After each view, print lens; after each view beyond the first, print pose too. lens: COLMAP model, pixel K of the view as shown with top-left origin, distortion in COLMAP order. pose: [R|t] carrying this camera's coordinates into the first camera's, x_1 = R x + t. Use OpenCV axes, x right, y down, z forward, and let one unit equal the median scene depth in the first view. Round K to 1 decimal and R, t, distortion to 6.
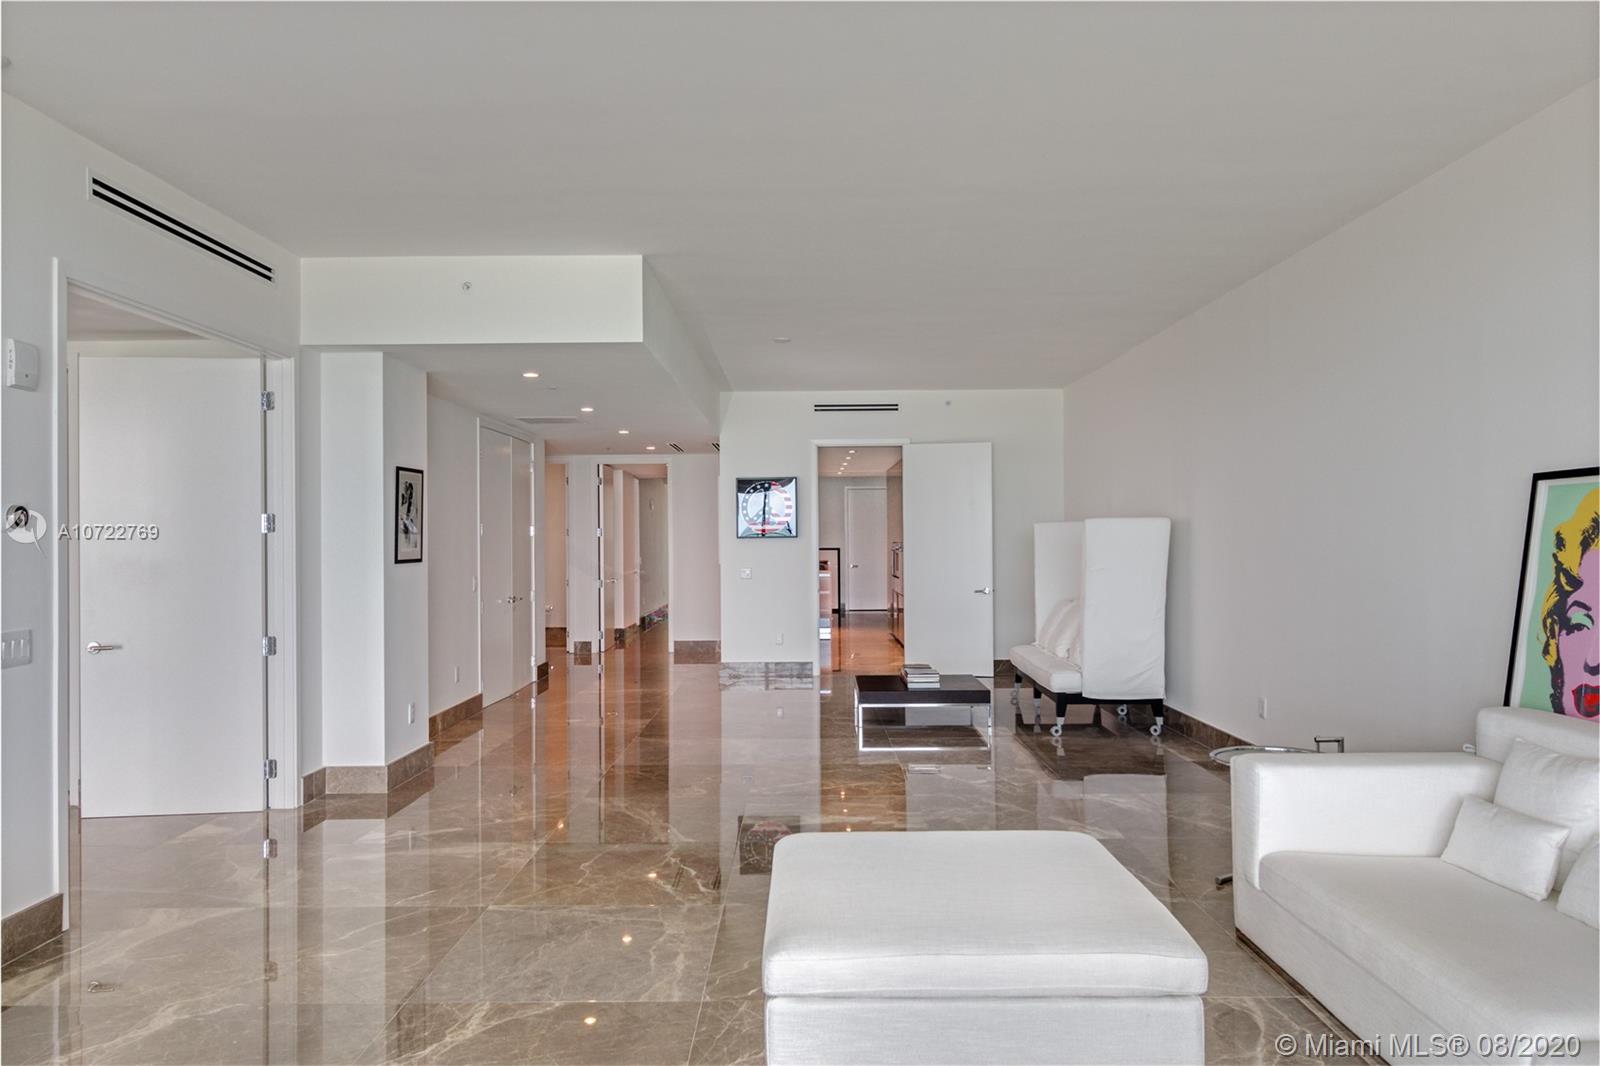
lens RADIAL K [[1171.4, 0, 798.8], [0, 1171.4, 531.0], [0, 0, 1]] dist [-0.000721, -0.000264]
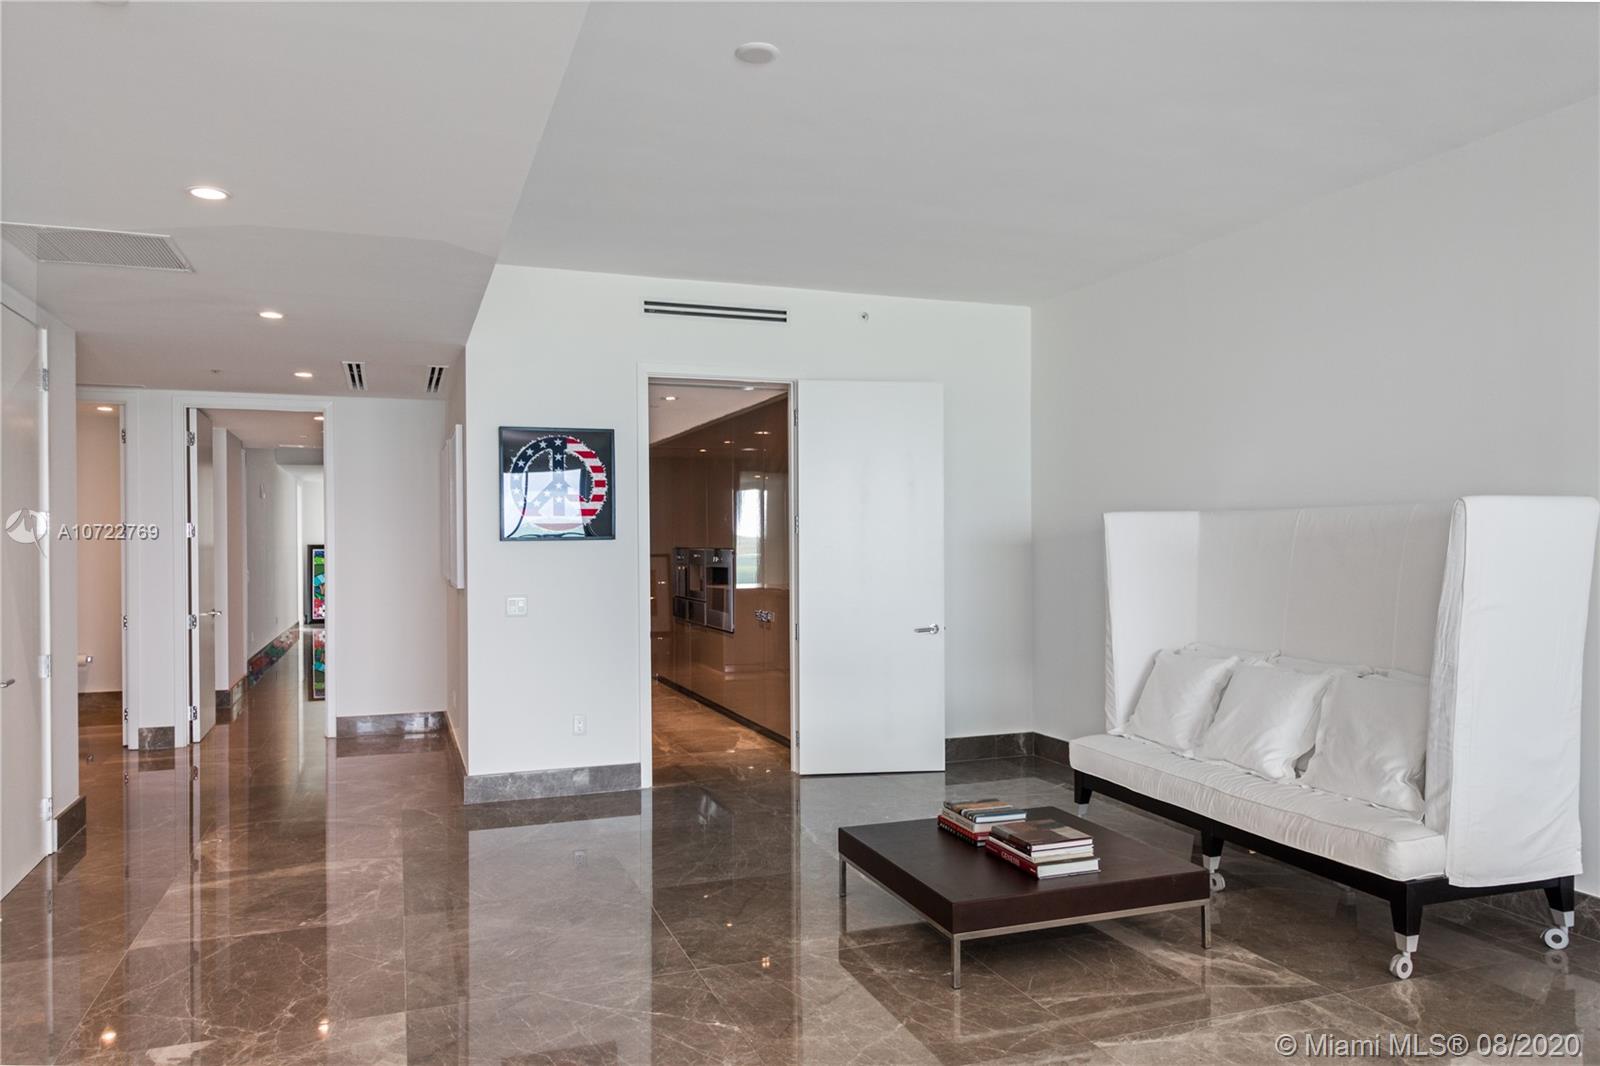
lens RADIAL K [[1103.3, 0, 802.5], [0, 1103.3, 545.1], [0, 0, 1]] dist [0.000962, -0.003679]
pose [[0.933084, 0.002679, 0.359649, -0.104668], [-0.004943, 0.999973, 0.005377, 0.005049], [-0.359625, -0.006795, 0.933072, 0.484053]]
